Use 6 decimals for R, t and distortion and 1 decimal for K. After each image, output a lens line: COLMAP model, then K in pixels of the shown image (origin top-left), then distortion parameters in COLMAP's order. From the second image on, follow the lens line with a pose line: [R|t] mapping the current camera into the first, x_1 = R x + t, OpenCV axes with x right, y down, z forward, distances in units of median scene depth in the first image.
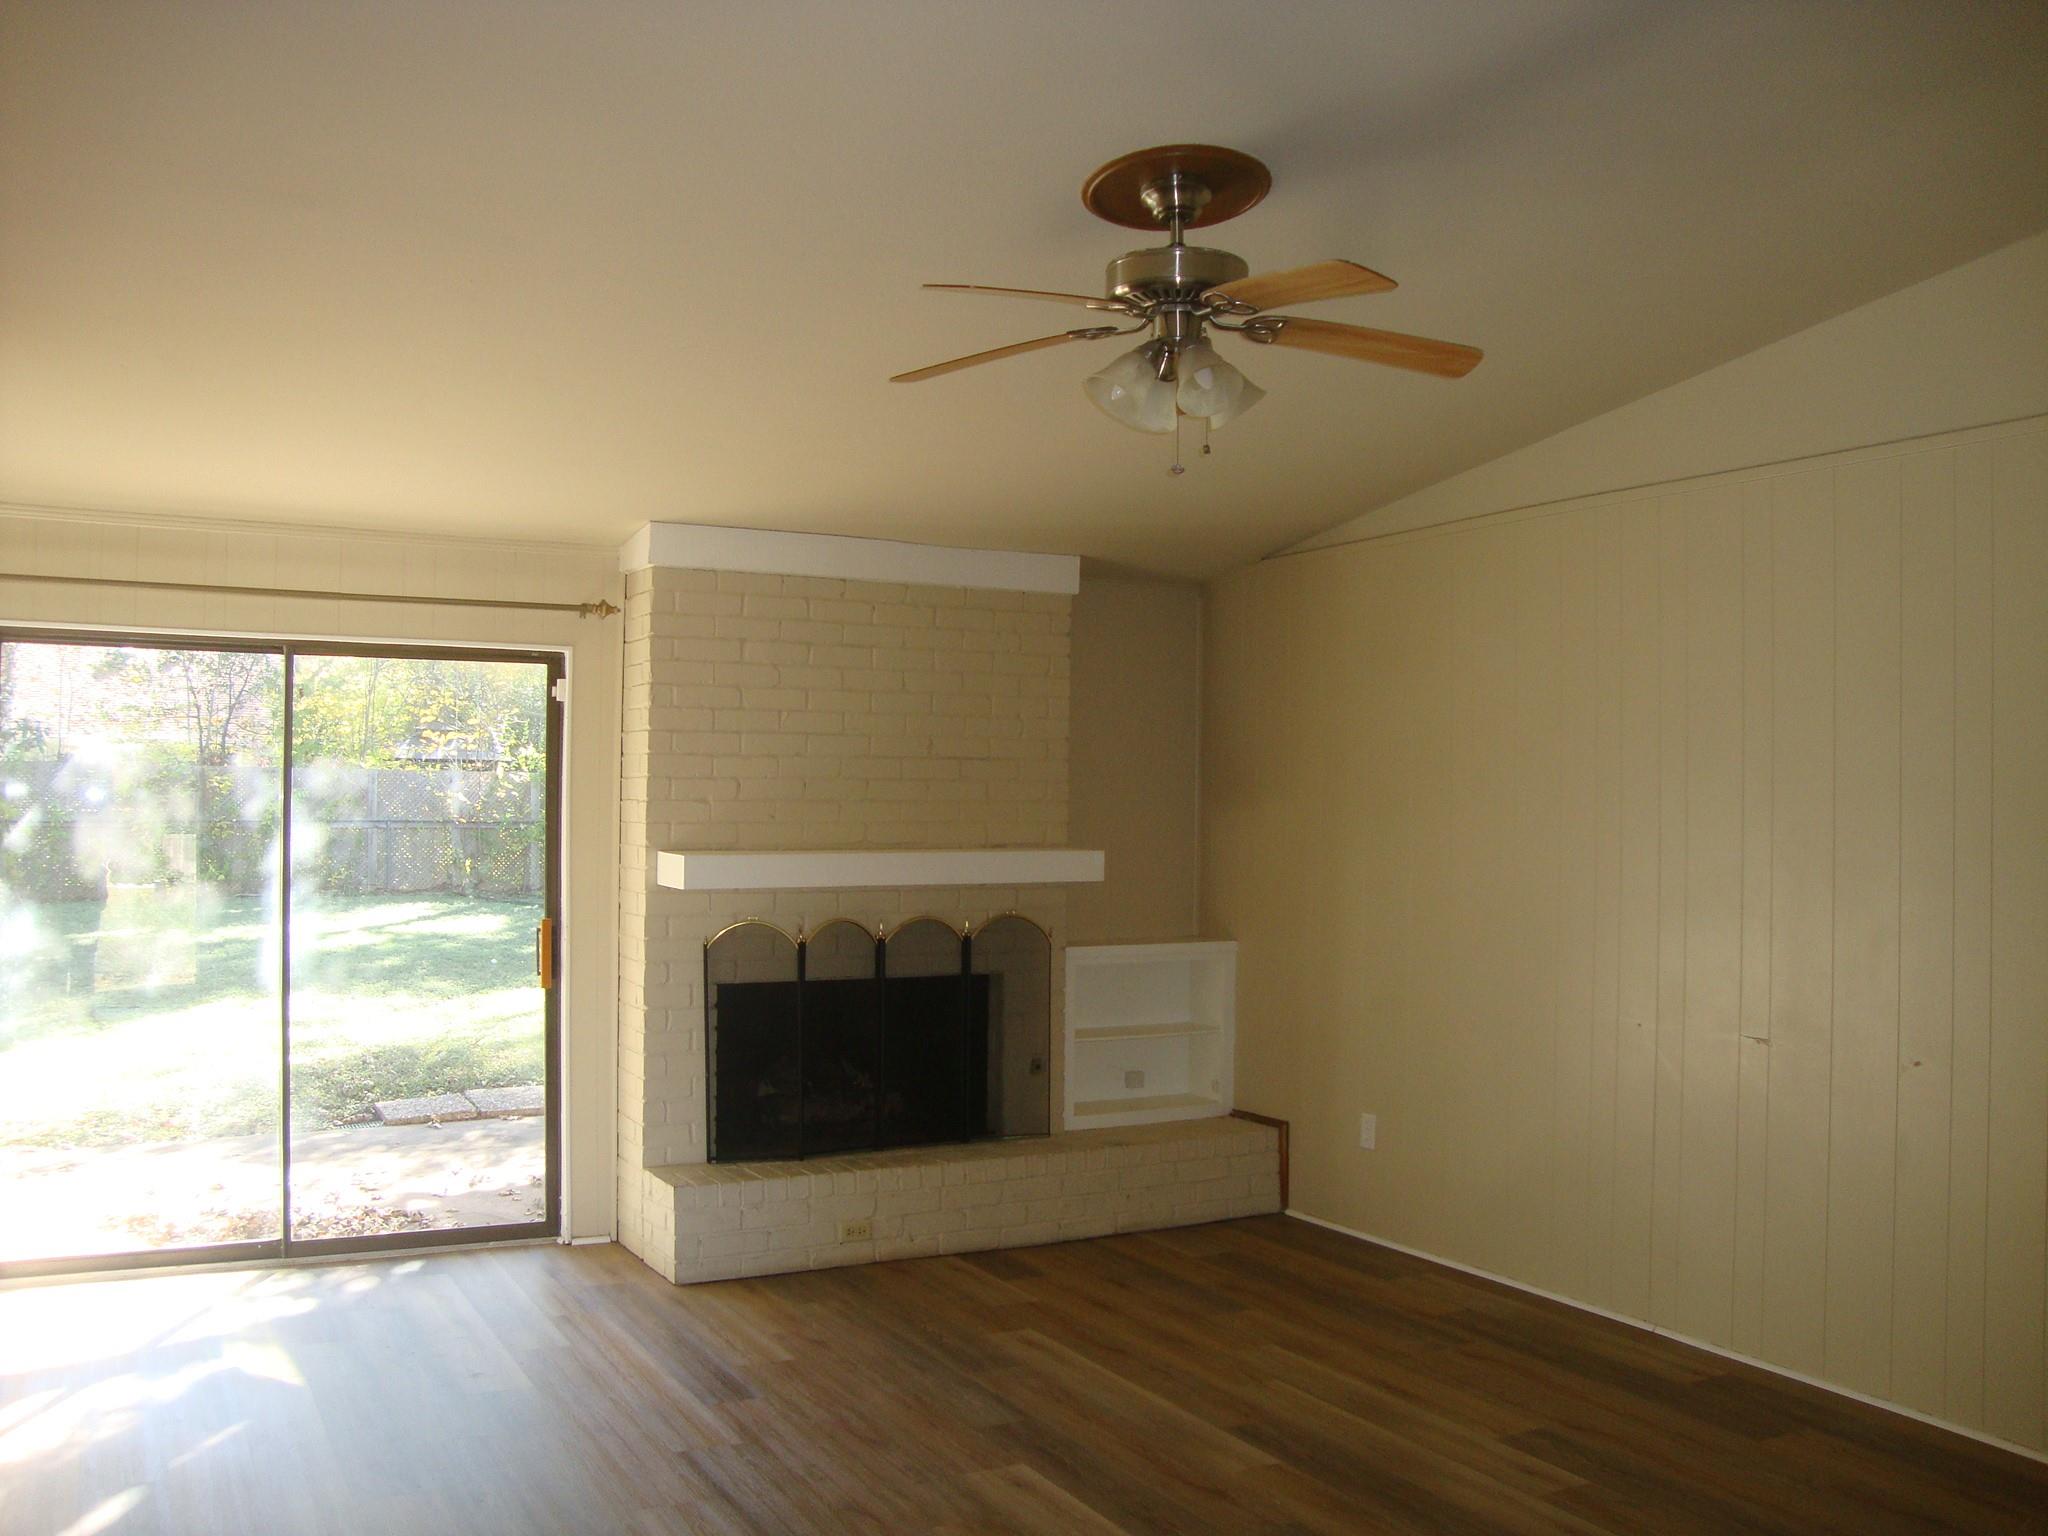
lens RADIAL K [[1838.5, 0, 1024.0], [0, 1838.5, 768.0], [0, 0, 1]] dist [-0.188332, 0.192464]
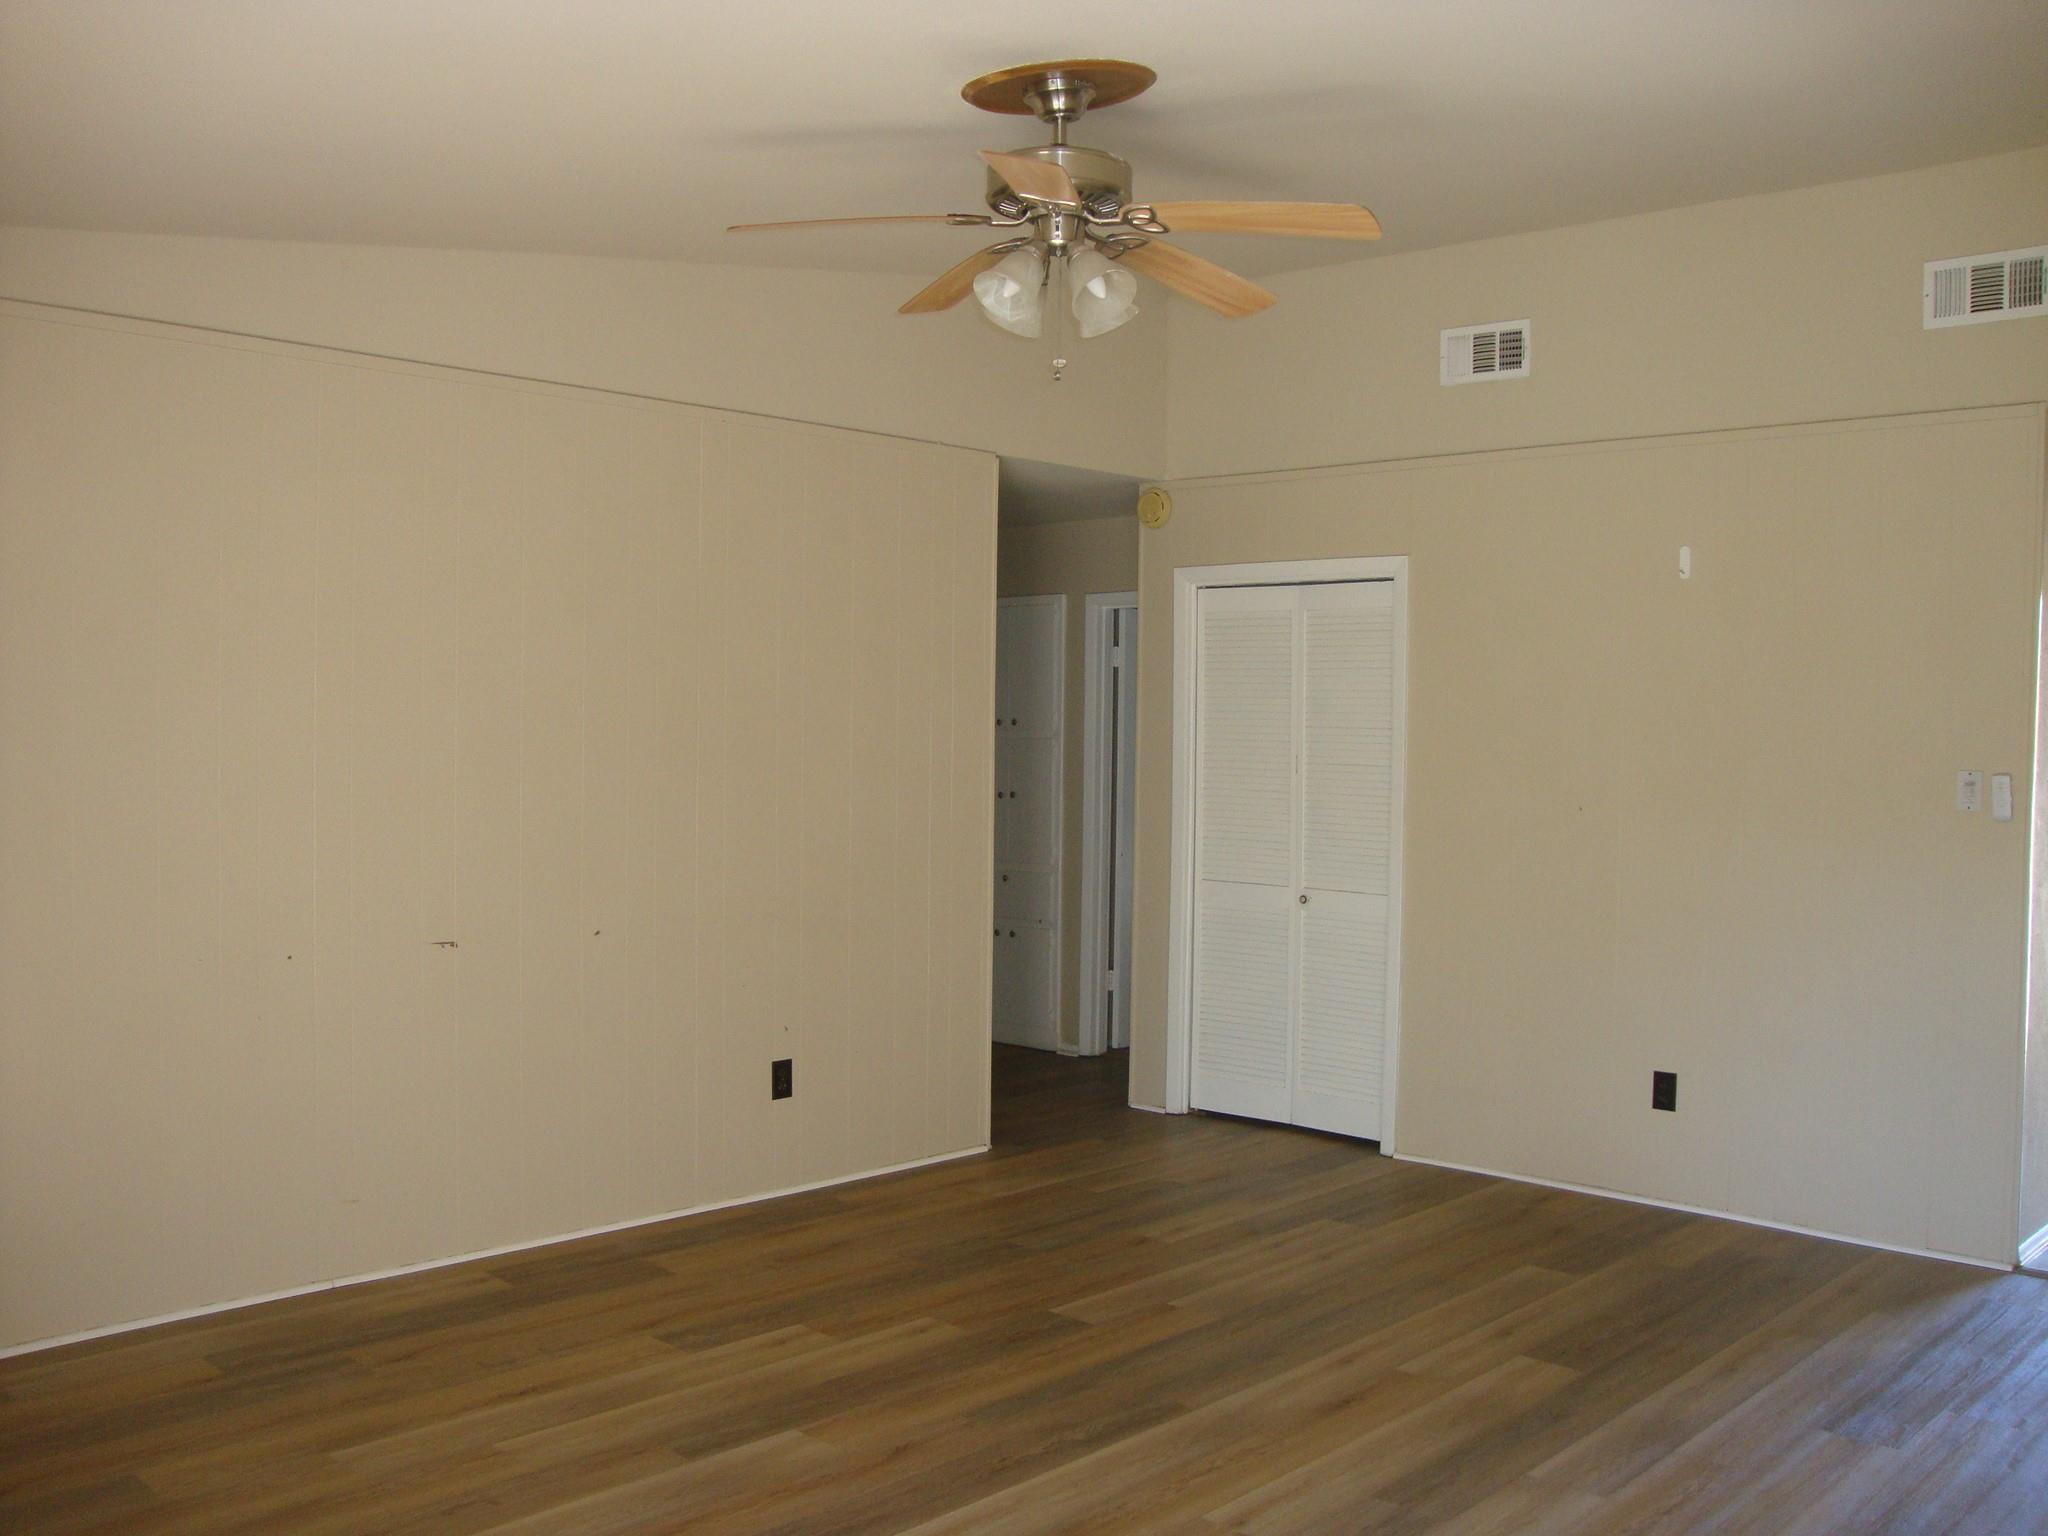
lens RADIAL K [[1838.5, 0, 1024.0], [0, 1838.5, 768.0], [0, 0, 1]] dist [-0.188332, 0.192464]
pose [[-0.301785, -0.038528, 0.952597, -0.710330], [-0.029389, 0.999084, 0.031098, 0.014269], [-0.952923, -0.018611, -0.302641, 1.098244]]
